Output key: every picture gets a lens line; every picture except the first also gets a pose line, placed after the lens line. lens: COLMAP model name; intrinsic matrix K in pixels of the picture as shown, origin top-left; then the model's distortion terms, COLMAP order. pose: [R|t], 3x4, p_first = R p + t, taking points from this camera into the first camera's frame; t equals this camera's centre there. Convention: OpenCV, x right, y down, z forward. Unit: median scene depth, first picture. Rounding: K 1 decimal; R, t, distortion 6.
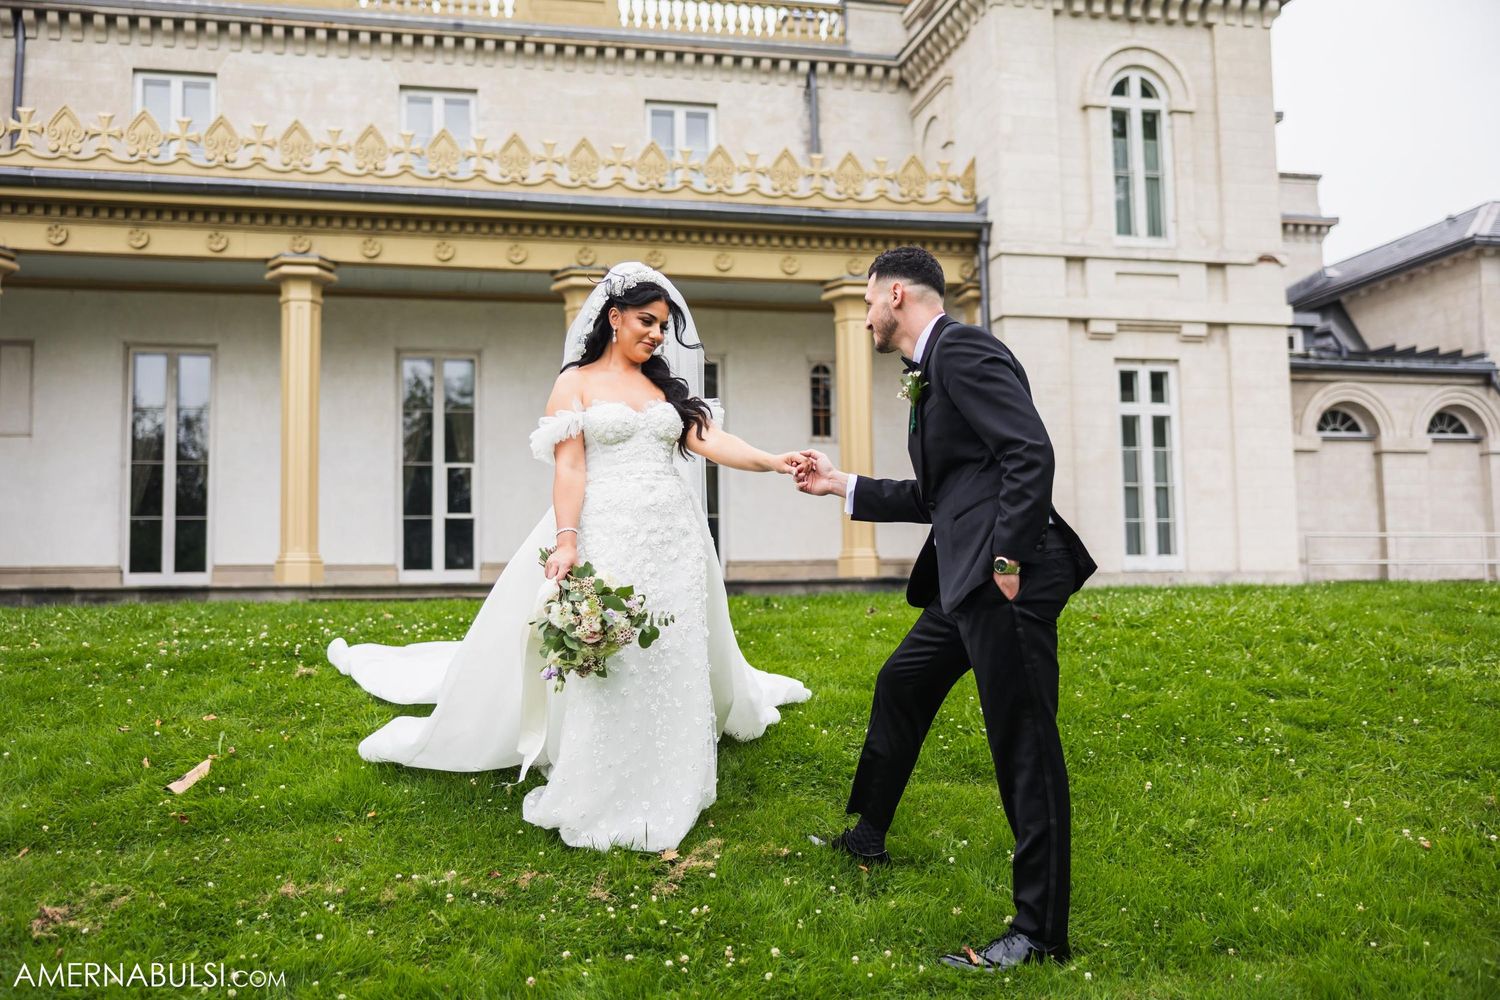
lens RADIAL K [[1561.4, 0, 747.9], [0, 1561.4, 503.4], [0, 0, 1]] dist [0.000877, 0.000000]
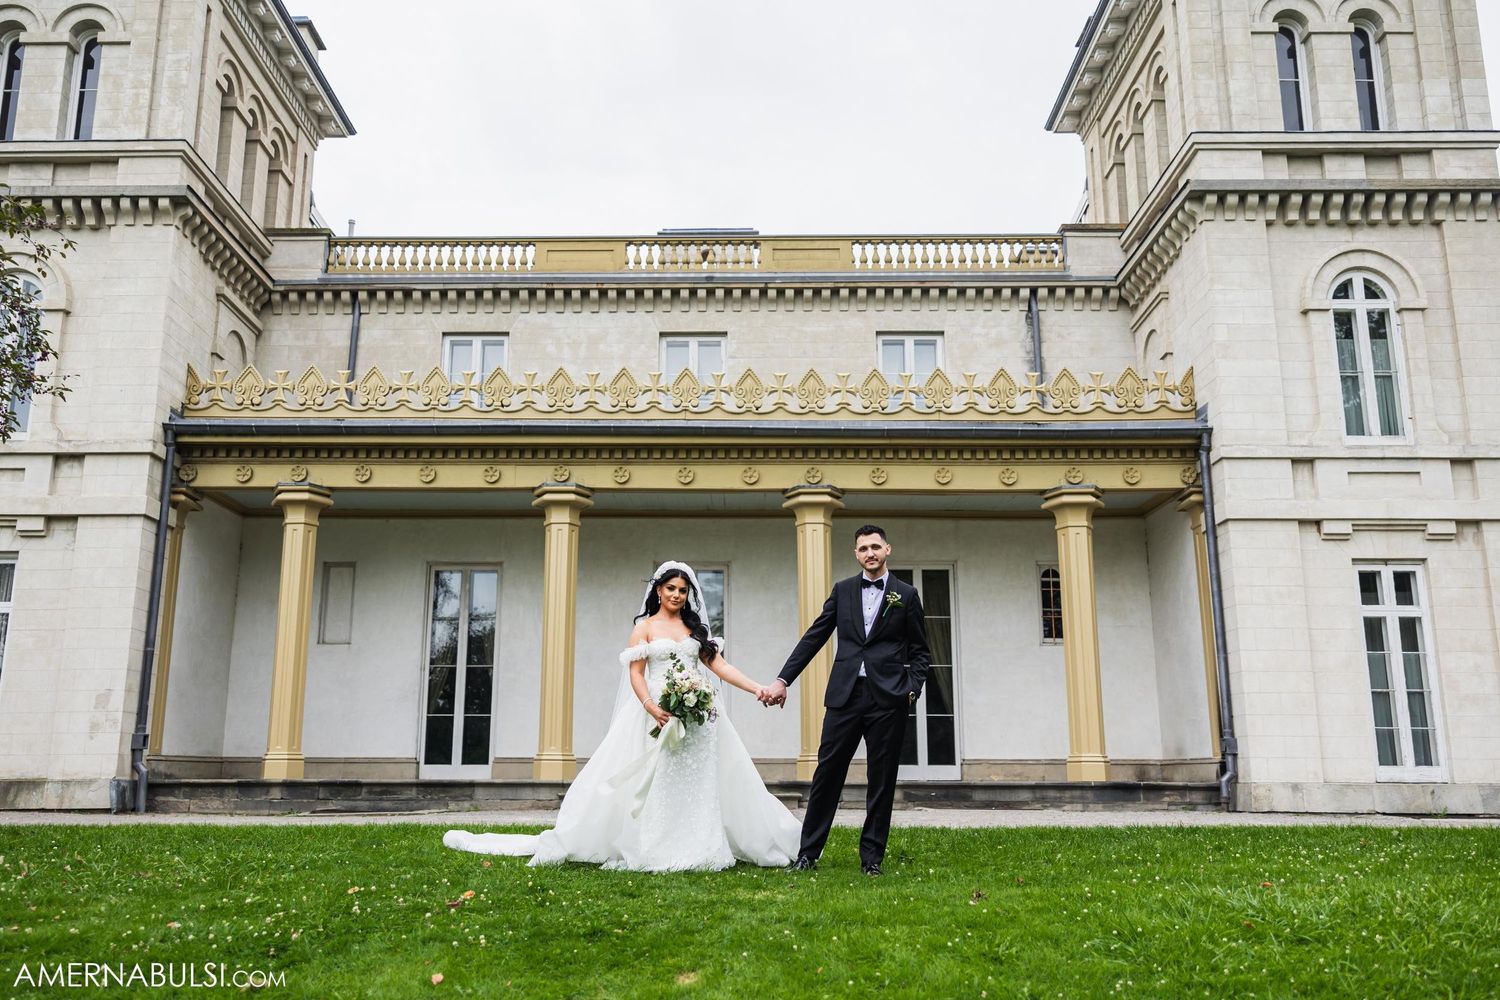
lens RADIAL K [[1276.6, 0, 746.6], [0, 1276.6, 493.9], [0, 0, 1]] dist [0.008378, 0.014890]
pose [[0.969691, -0.031273, -0.242326, 0.062705], [-0.001299, 0.991102, -0.133102, -0.026420], [0.244332, 0.129382, 0.961021, 0.132612]]
